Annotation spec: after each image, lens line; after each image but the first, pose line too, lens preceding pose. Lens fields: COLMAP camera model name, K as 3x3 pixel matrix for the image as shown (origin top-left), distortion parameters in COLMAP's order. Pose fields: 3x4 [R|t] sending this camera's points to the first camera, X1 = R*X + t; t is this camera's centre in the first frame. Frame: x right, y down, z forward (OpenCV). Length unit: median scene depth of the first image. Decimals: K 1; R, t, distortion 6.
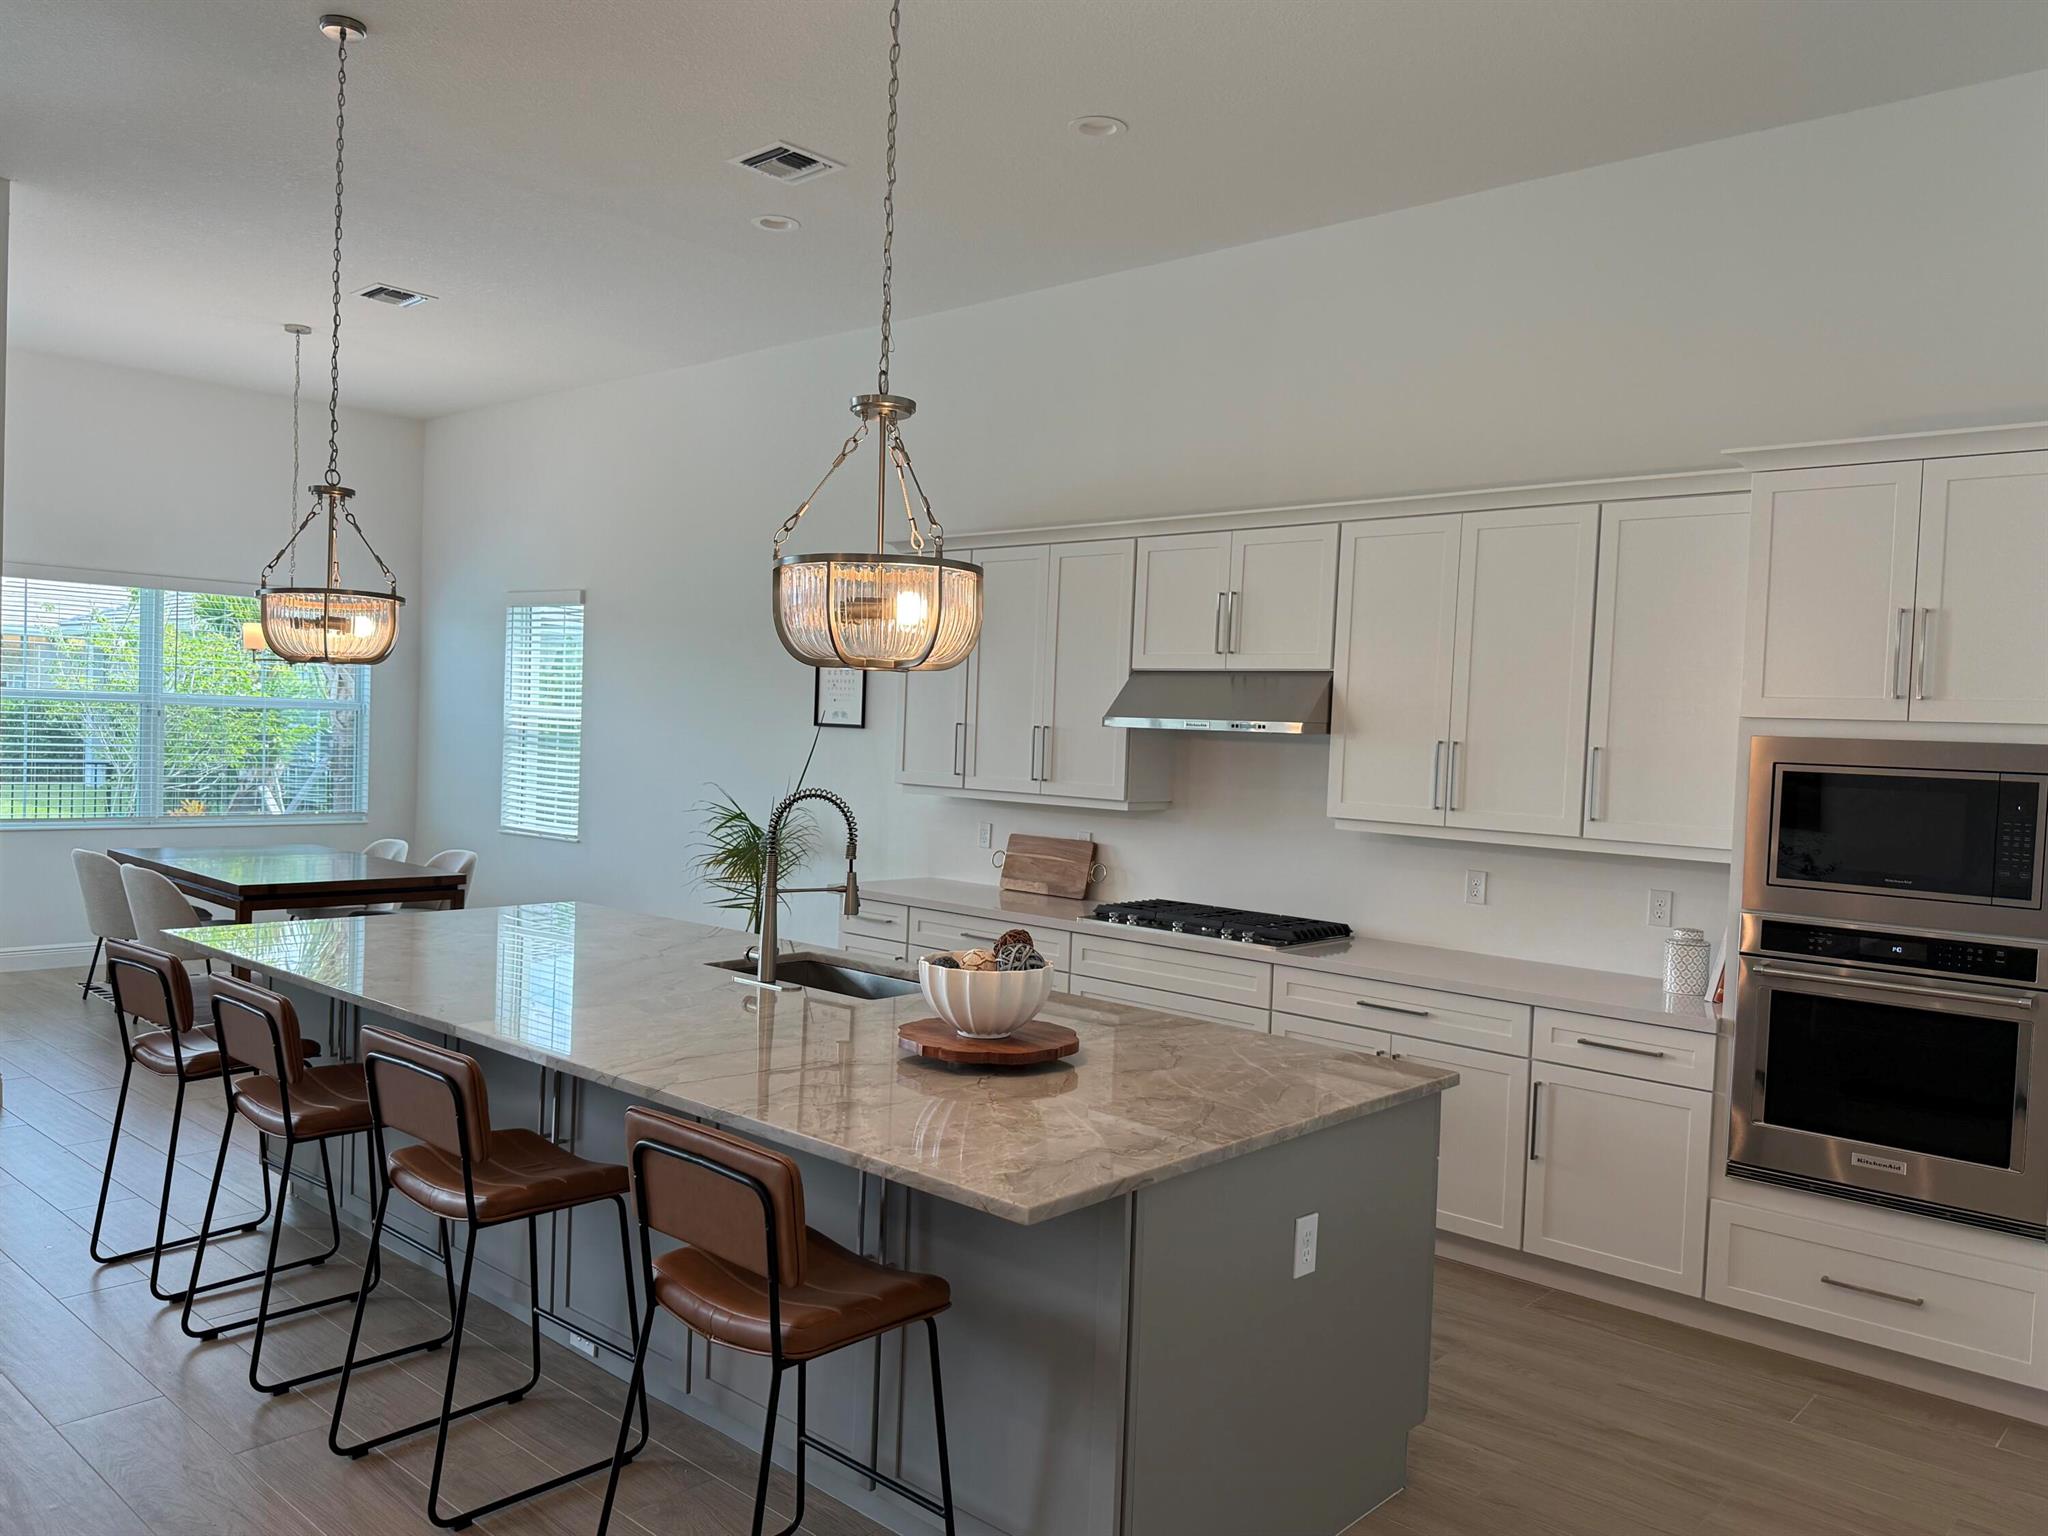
lens RADIAL K [[1538.5, 0, 1018.1], [0, 1538.5, 767.4], [0, 0, 1]] dist [0.081040, -0.074571]
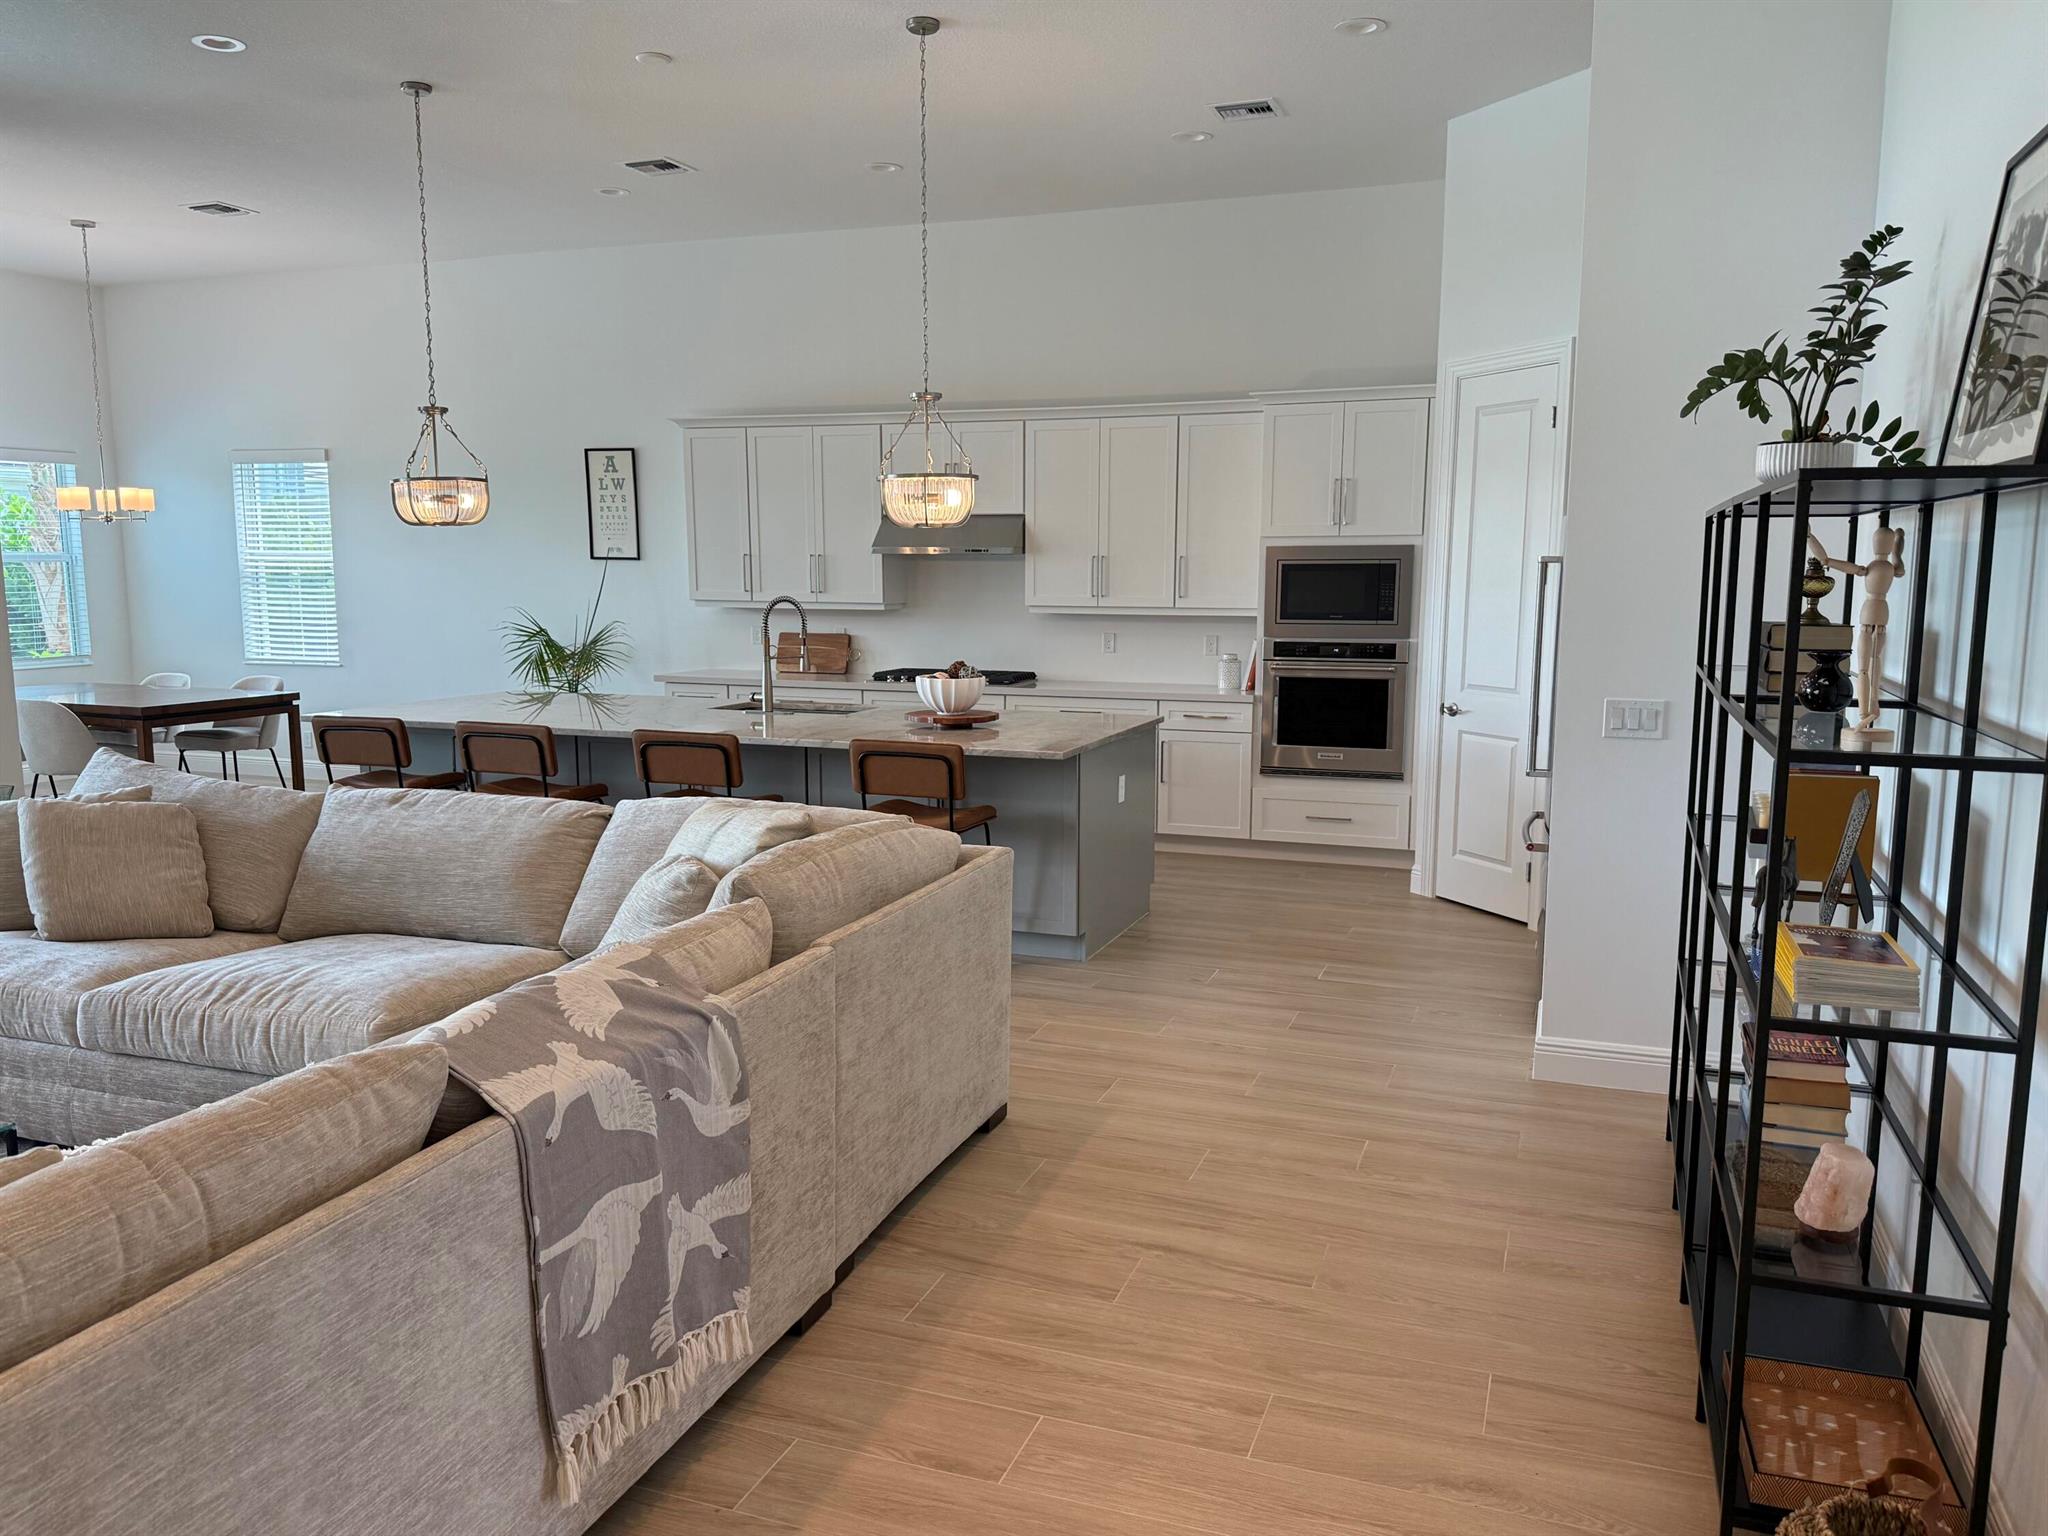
lens RADIAL K [[1538.5, 0, 1030.6], [0, 1538.5, 781.4], [0, 0, 1]] dist [0.081040, -0.074571]
pose [[0.930978, -0.086920, 0.354578, -0.386573], [0.043181, 0.990643, 0.129467, 0.006095], [-0.362513, -0.105220, 0.926020, -0.528071]]
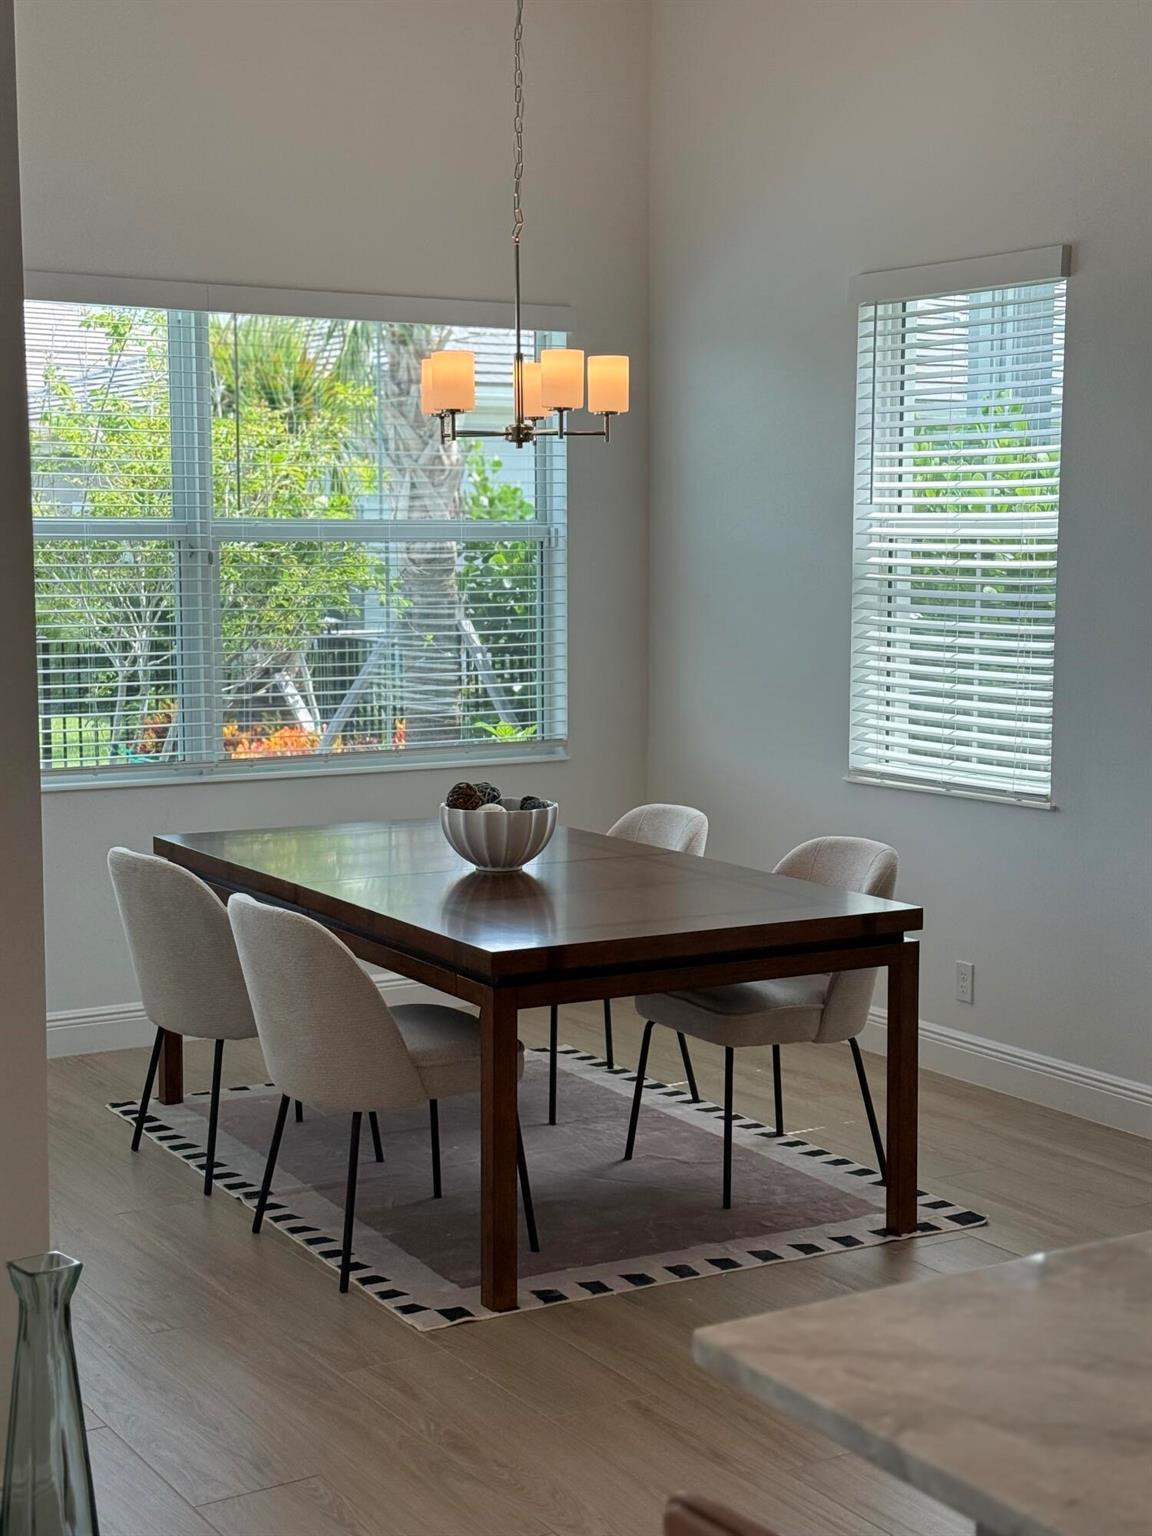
lens RADIAL K [[2331.8, 0, 573.9], [0, 2331.8, 768.5], [0, 0, 1]] dist [0.096148, 0.000000]
pose [[0.962806, -0.010472, -0.269992, -0.405147], [0.029596, 0.997324, 0.066857, -0.024295], [0.268569, -0.072361, 0.960539, 0.520132]]
